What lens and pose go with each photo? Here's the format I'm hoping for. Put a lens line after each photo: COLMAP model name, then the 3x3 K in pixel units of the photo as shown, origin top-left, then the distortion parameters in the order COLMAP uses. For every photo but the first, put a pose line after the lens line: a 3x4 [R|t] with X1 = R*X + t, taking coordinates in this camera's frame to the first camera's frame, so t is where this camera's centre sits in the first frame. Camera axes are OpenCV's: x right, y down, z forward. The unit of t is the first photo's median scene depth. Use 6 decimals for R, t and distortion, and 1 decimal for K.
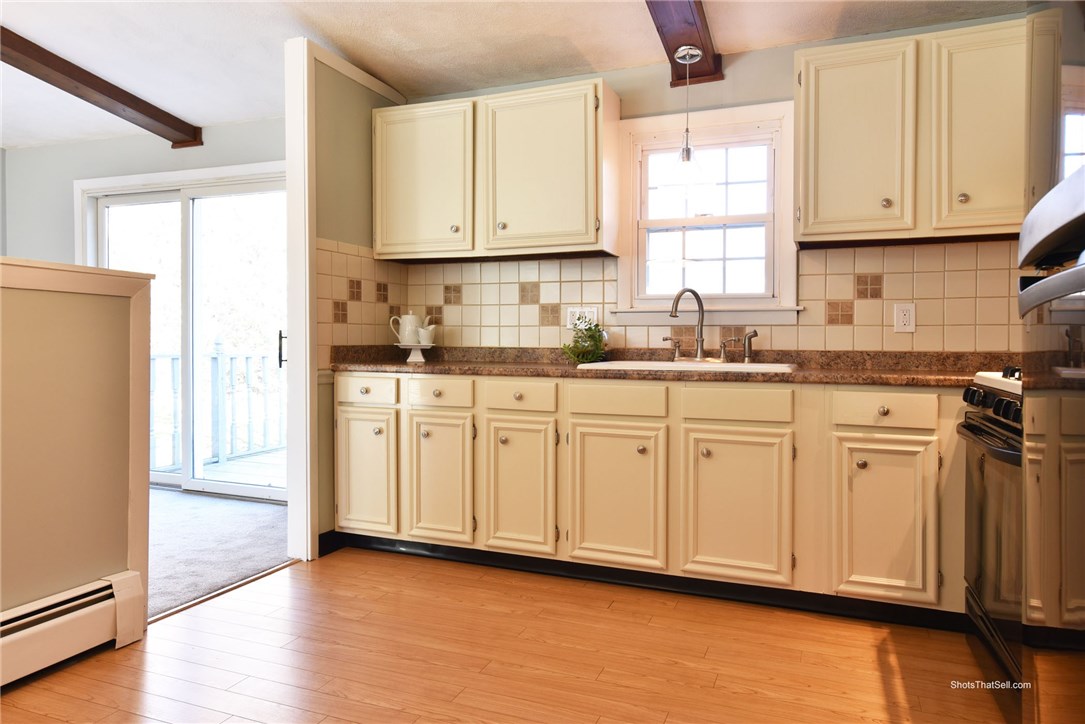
lens RADIAL K [[716.5, 0, 541.7], [0, 716.5, 354.9], [0, 0, 1]] dist [0.024707, 0.001681]
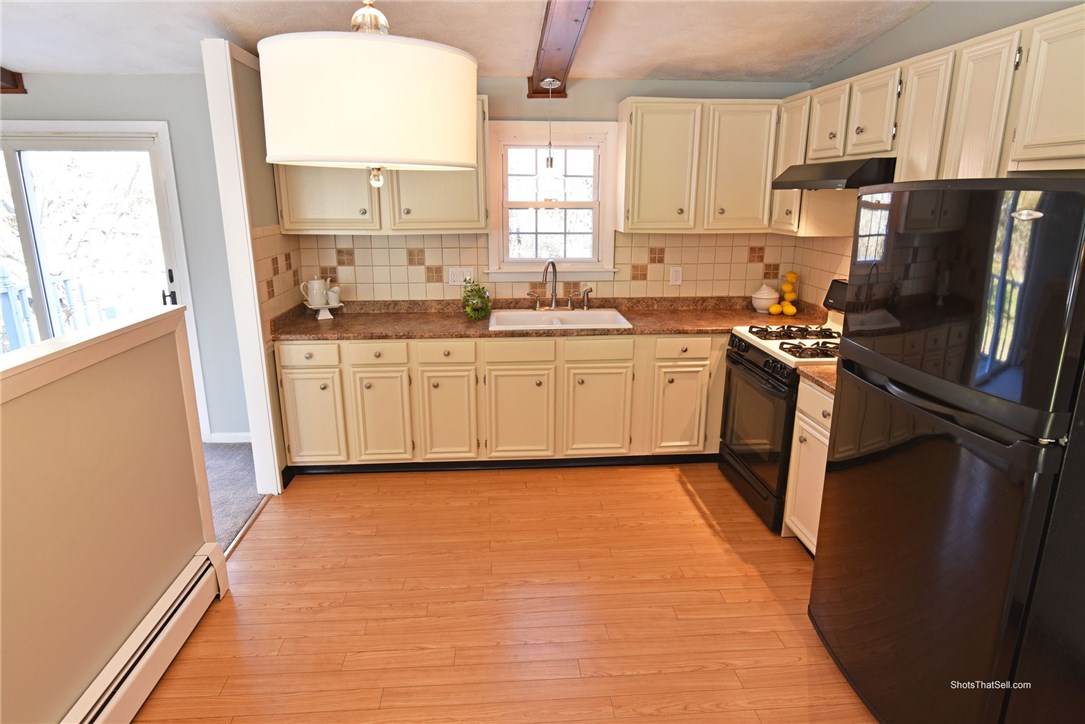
lens RADIAL K [[637.3, 0, 539.4], [0, 637.3, 365.1], [0, 0, 1]] dist [-0.002517, 0.000281]
pose [[0.895406, -0.120719, 0.428573, -0.381064], [0.008986, 0.967247, 0.253677, -0.216504], [-0.445159, -0.223293, 0.867164, -0.117990]]
